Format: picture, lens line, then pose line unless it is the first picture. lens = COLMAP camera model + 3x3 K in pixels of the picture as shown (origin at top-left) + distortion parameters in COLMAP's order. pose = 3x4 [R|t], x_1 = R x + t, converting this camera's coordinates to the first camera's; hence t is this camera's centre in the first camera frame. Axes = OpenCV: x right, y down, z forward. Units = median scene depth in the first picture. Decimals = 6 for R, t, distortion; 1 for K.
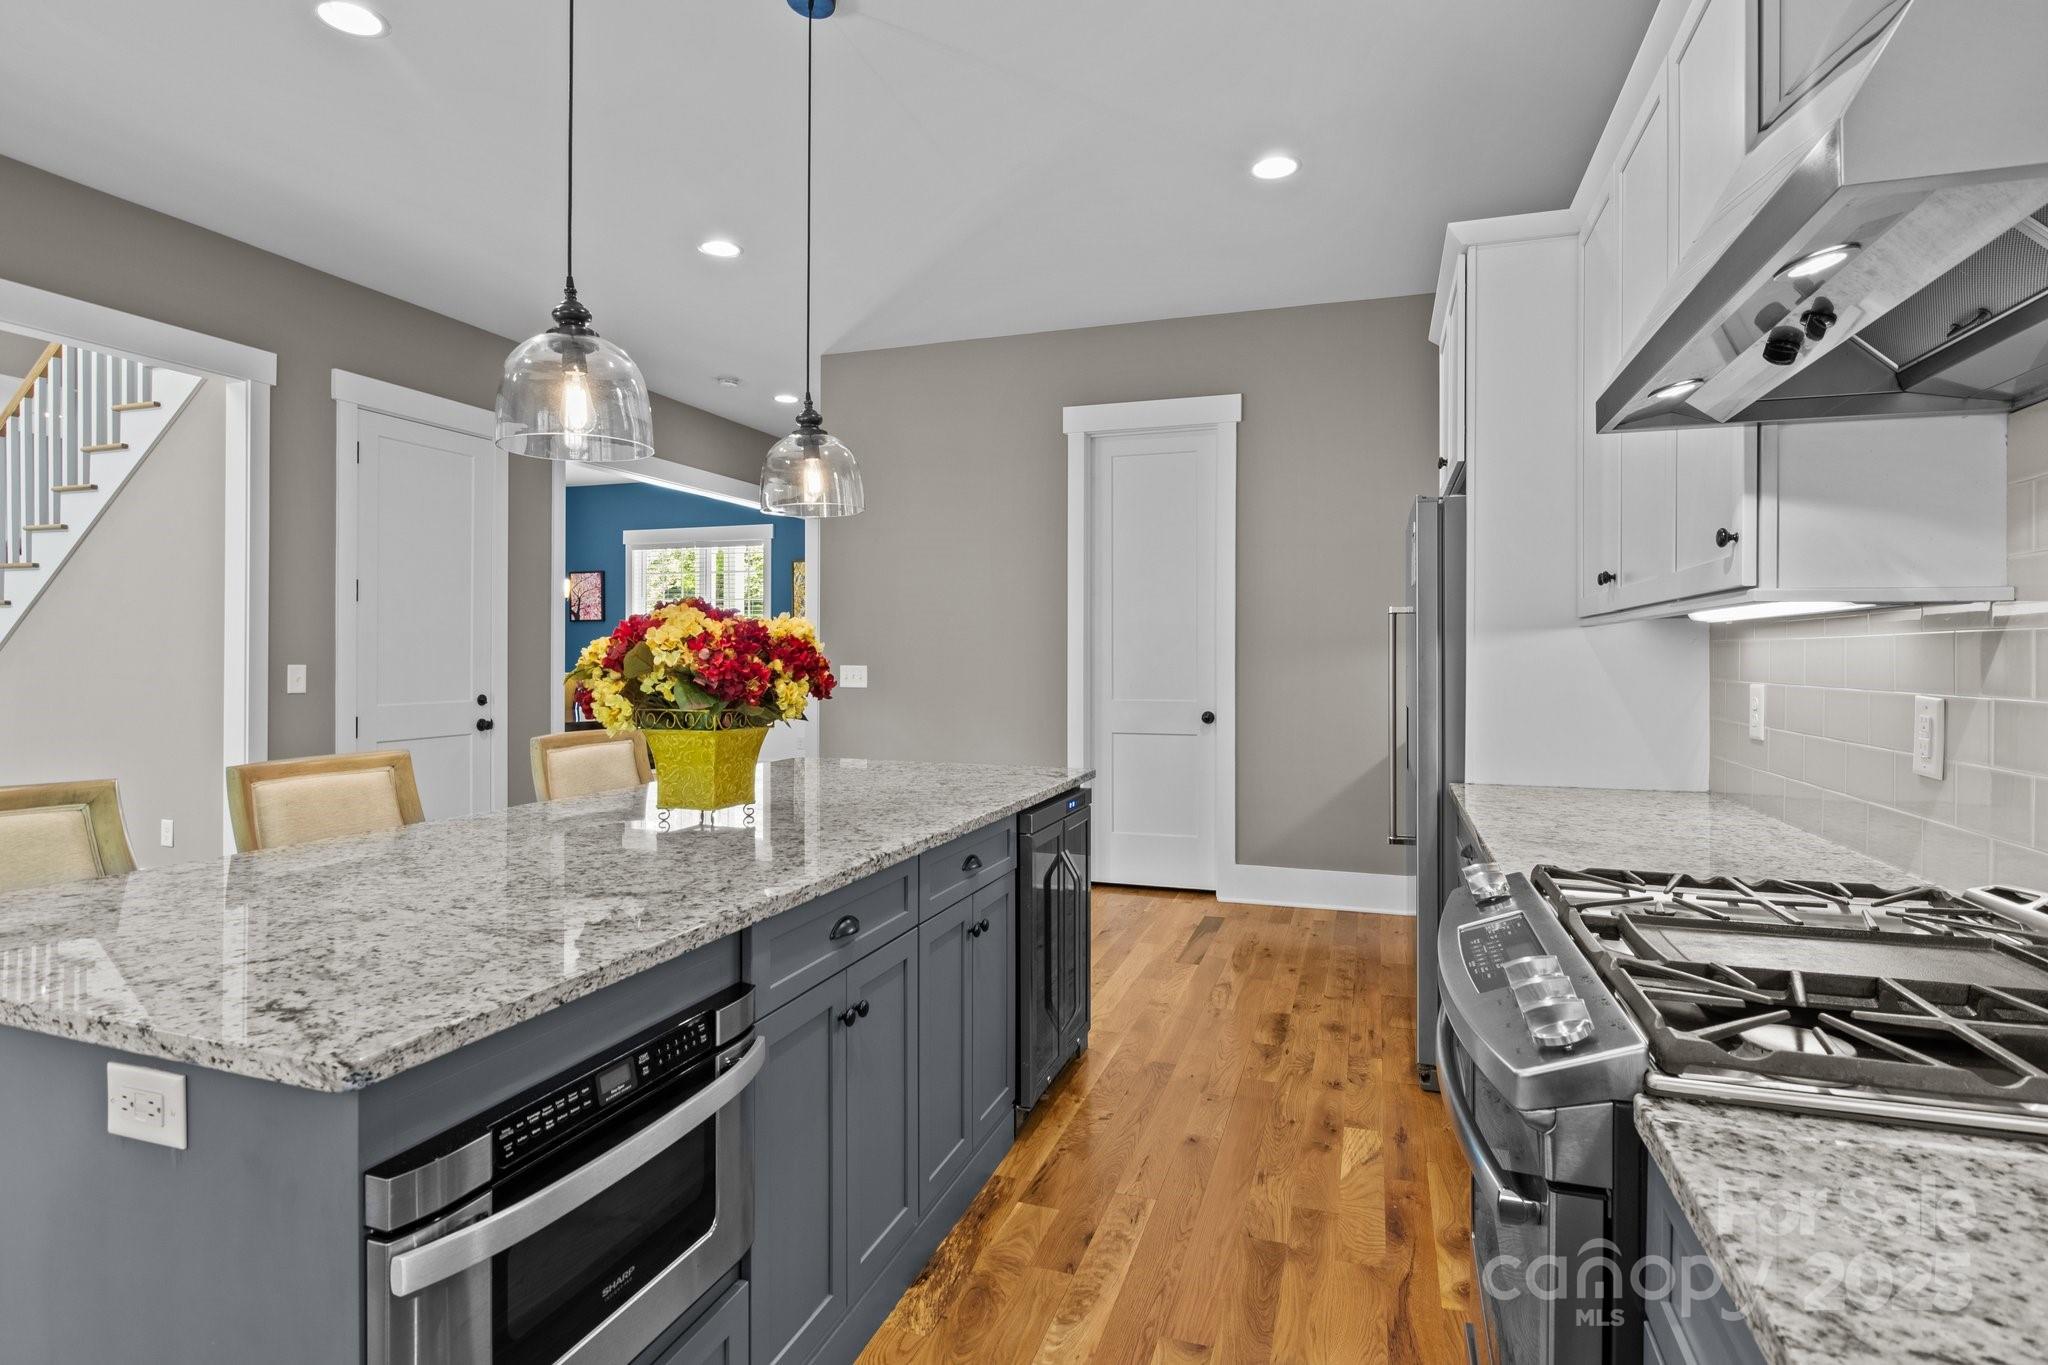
lens RADIAL K [[1023.9, 0, 1023.7], [0, 1023.9, 660.6], [0, 0, 1]] dist [-0.008939, -0.000662]
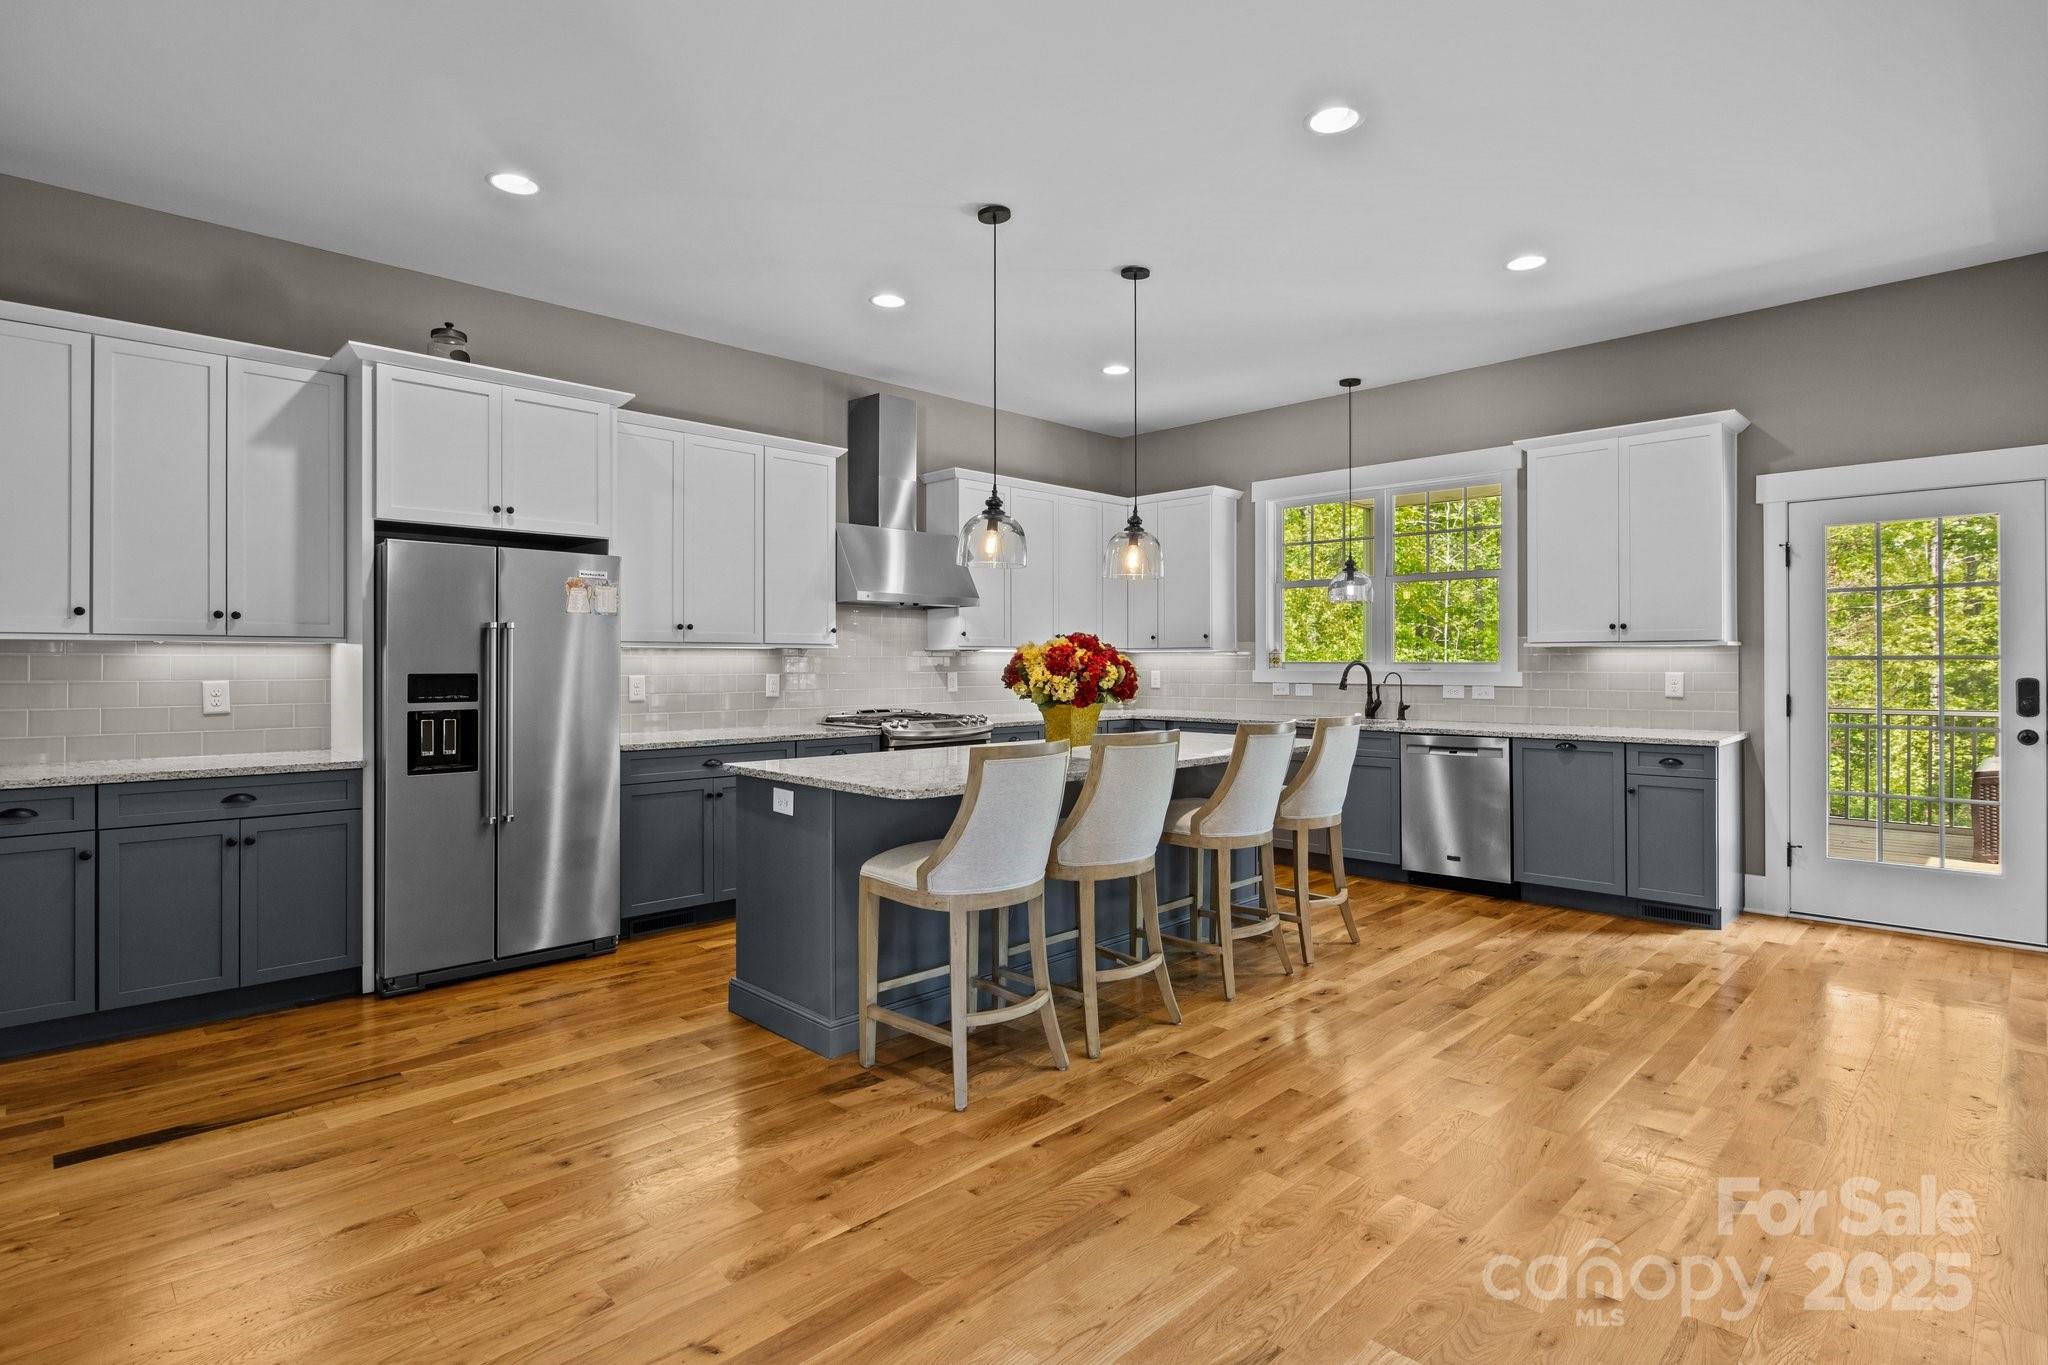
lens RADIAL K [[1023.9, 0, 1030.1], [0, 1023.9, 669.1], [0, 0, 1]] dist [-0.008939, -0.000662]
pose [[-0.894031, -0.003448, 0.447992, -1.073830], [0.001863, 0.999933, 0.011414, -0.015593], [-0.448001, 0.011039, -0.893965, 2.691139]]
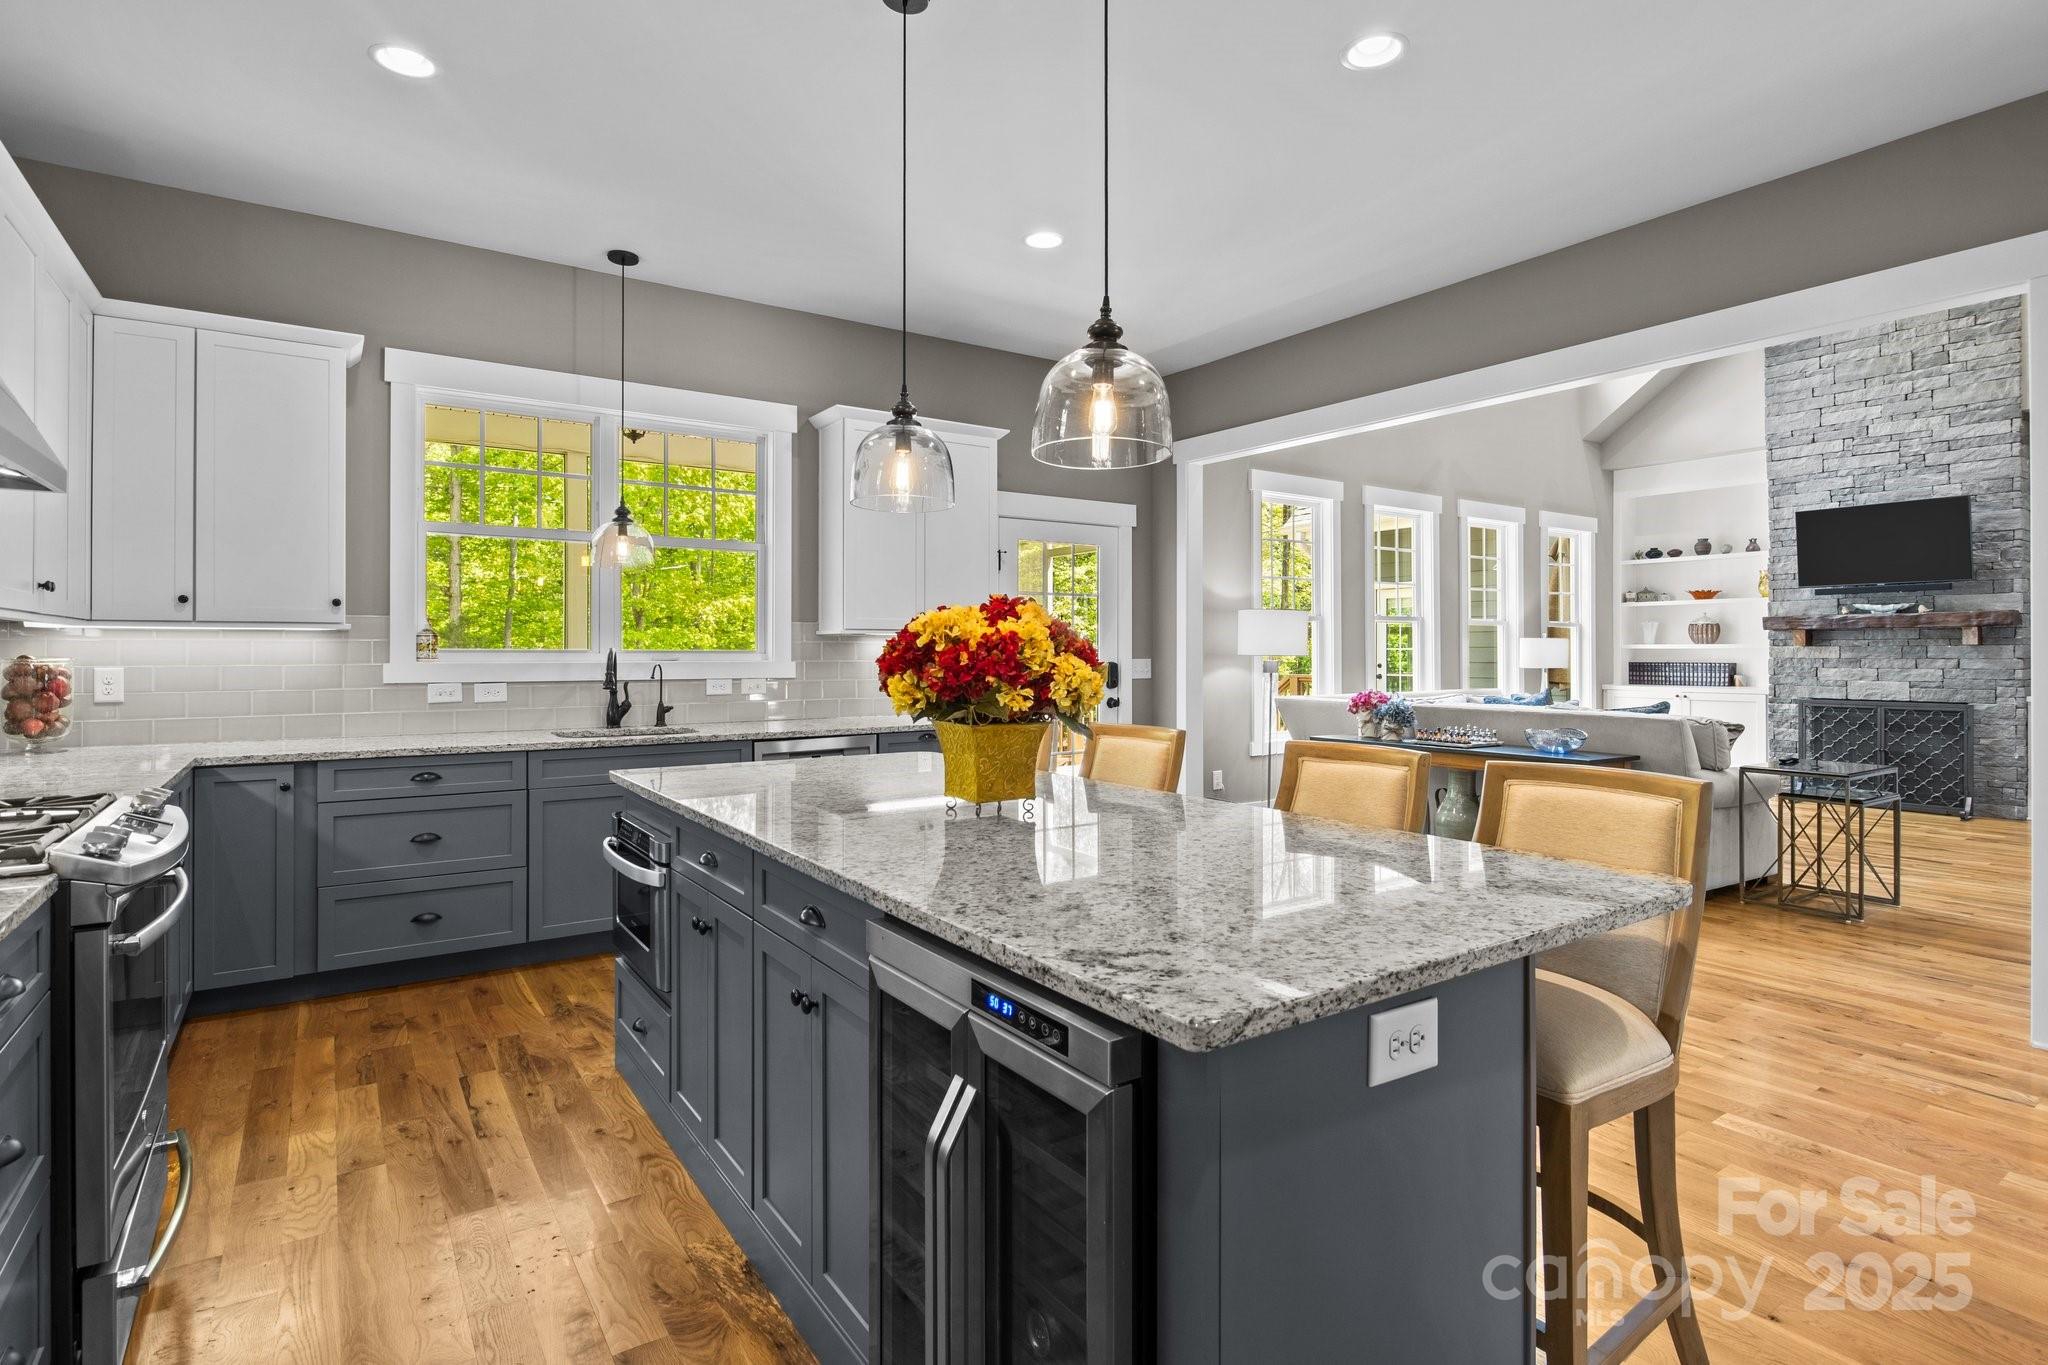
lens RADIAL K [[1023.9, 0, 1033.7], [0, 1023.9, 647.3], [0, 0, 1]] dist [-0.008939, -0.000662]
pose [[-0.596219, -0.005652, -0.802802, 0.492773], [-0.004331, 0.999983, -0.003823, -0.002394], [0.802810, 0.001197, -0.596234, 1.645741]]
